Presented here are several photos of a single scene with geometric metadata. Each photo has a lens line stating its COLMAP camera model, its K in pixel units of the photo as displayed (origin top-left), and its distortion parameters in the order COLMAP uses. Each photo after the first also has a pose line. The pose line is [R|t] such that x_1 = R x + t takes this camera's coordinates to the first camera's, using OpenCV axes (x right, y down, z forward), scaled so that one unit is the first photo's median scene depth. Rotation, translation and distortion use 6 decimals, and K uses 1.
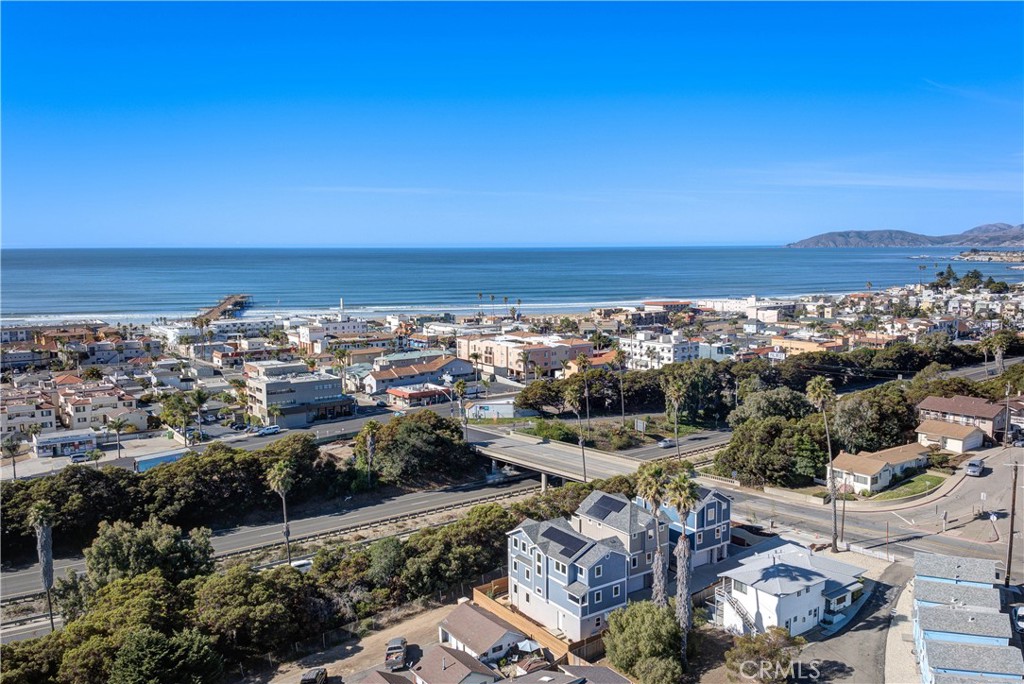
lens RADIAL K [[825.3, 0, 518.0], [0, 825.3, 347.4], [0, 0, 1]] dist [0.108679, -0.248714]
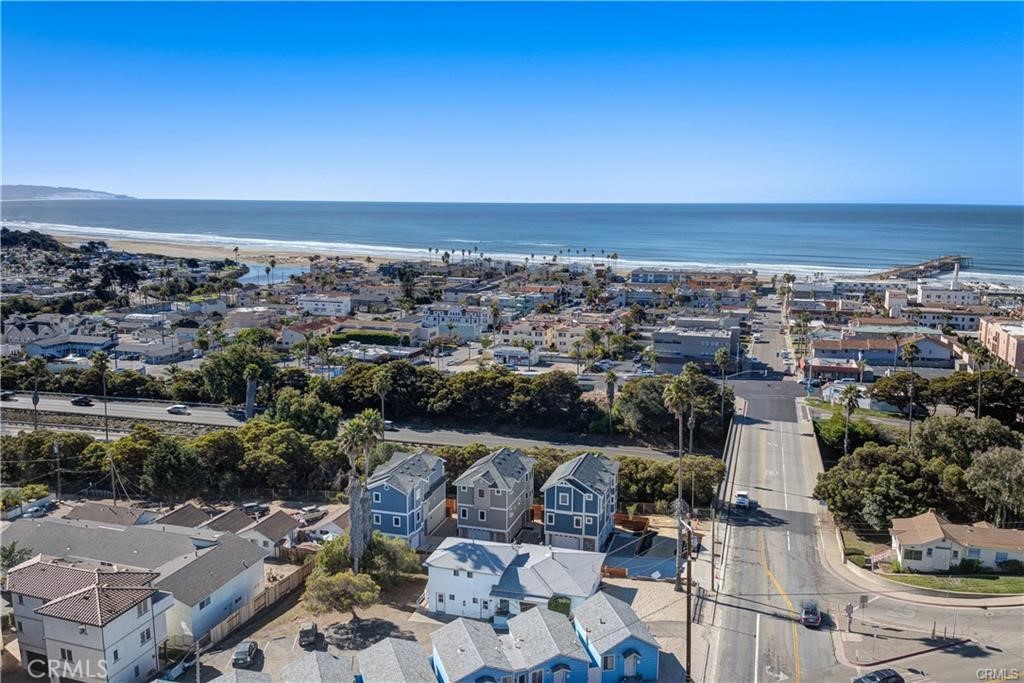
lens RADIAL K [[827.0, 0, 515.4], [0, 827.0, 341.3], [0, 0, 1]] dist [0.091901, -0.204116]
pose [[0.607916, 0.136836, -0.782121, 0.586537], [-0.101651, 0.990345, 0.094256, -0.038263], [0.787467, 0.022204, 0.615957, 0.239639]]
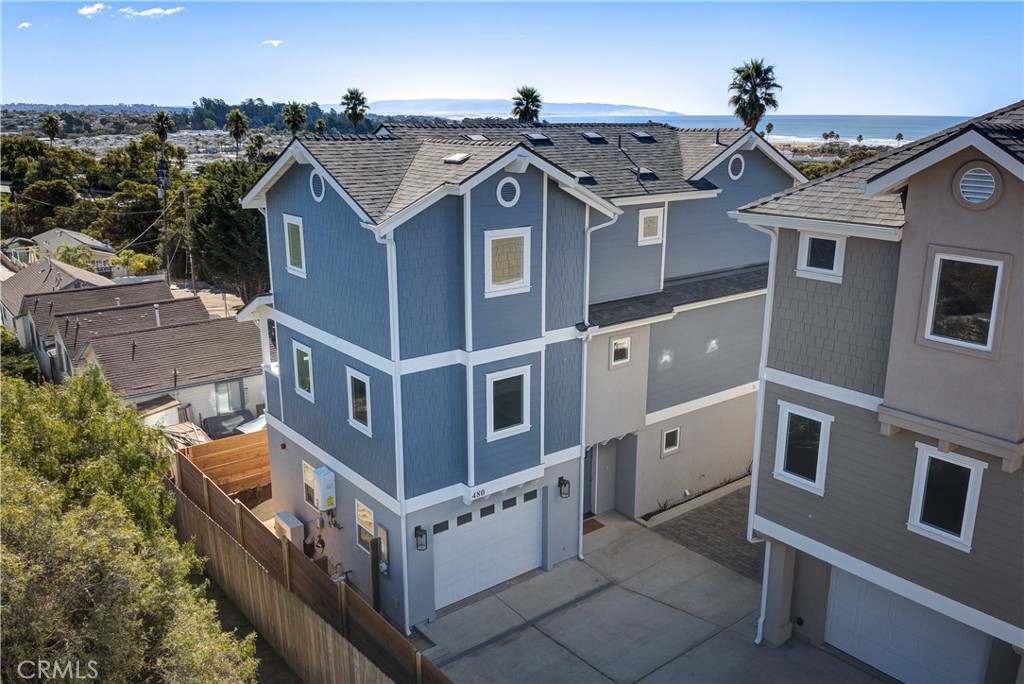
lens RADIAL K [[825.3, 0, 516.6], [0, 825.3, 344.6], [0, 0, 1]] dist [0.108679, -0.248714]
pose [[0.039251, 0.265765, -0.963238, 0.163417], [-0.118945, 0.958370, 0.259575, 0.126712], [0.992125, 0.104384, 0.069228, 0.566121]]
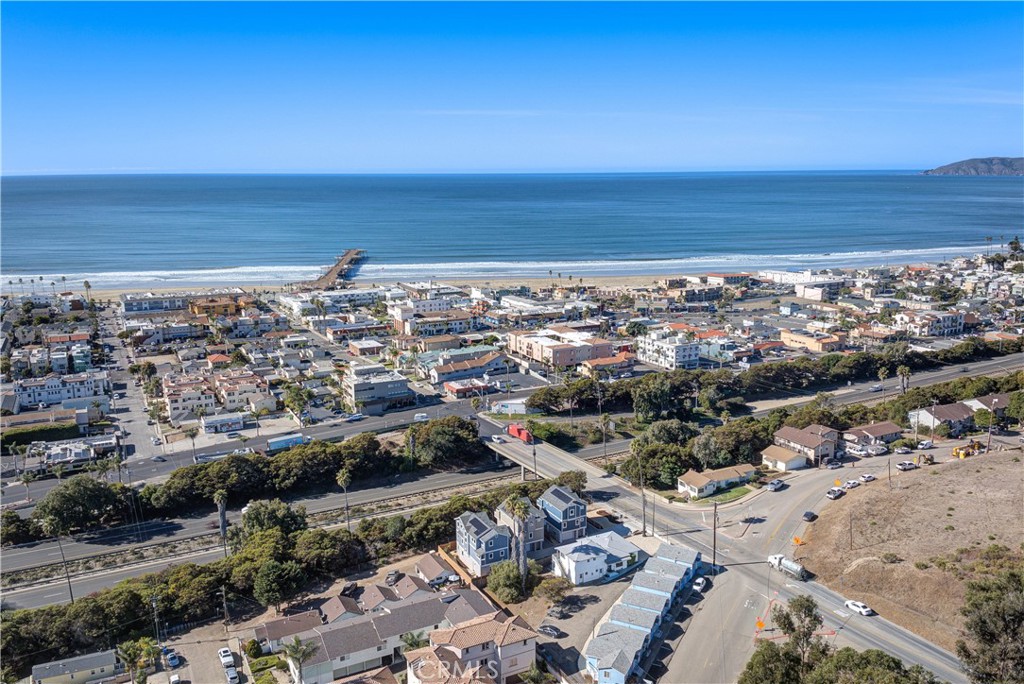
lens RADIAL K [[825.3, 0, 518.3], [0, 825.3, 346.9], [0, 0, 1]] dist [0.108679, -0.248714]
pose [[0.990221, 0.028087, -0.136649, 0.226754], [-0.015906, 0.995866, 0.089427, -0.202169], [0.138596, -0.086379, 0.986575, -0.484933]]
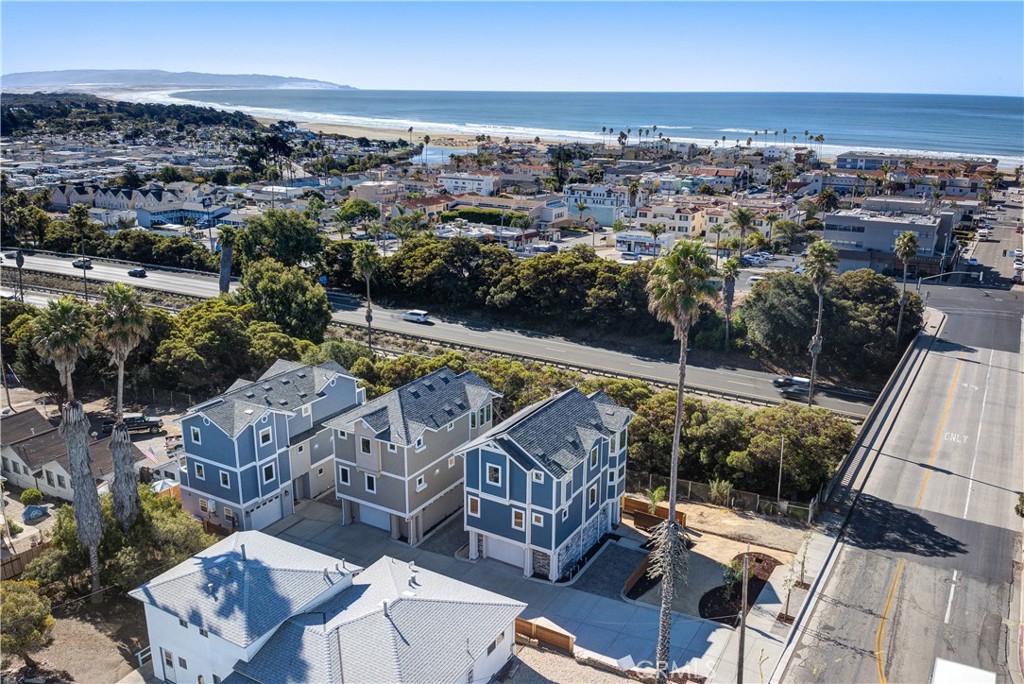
lens RADIAL K [[825.3, 0, 515.8], [0, 825.3, 346.1], [0, 0, 1]] dist [0.108679, -0.248714]
pose [[0.399286, 0.272831, -0.875291, 0.418950], [-0.116209, 0.962057, 0.246865, 0.001967], [0.909432, 0.003147, 0.415841, 0.518696]]
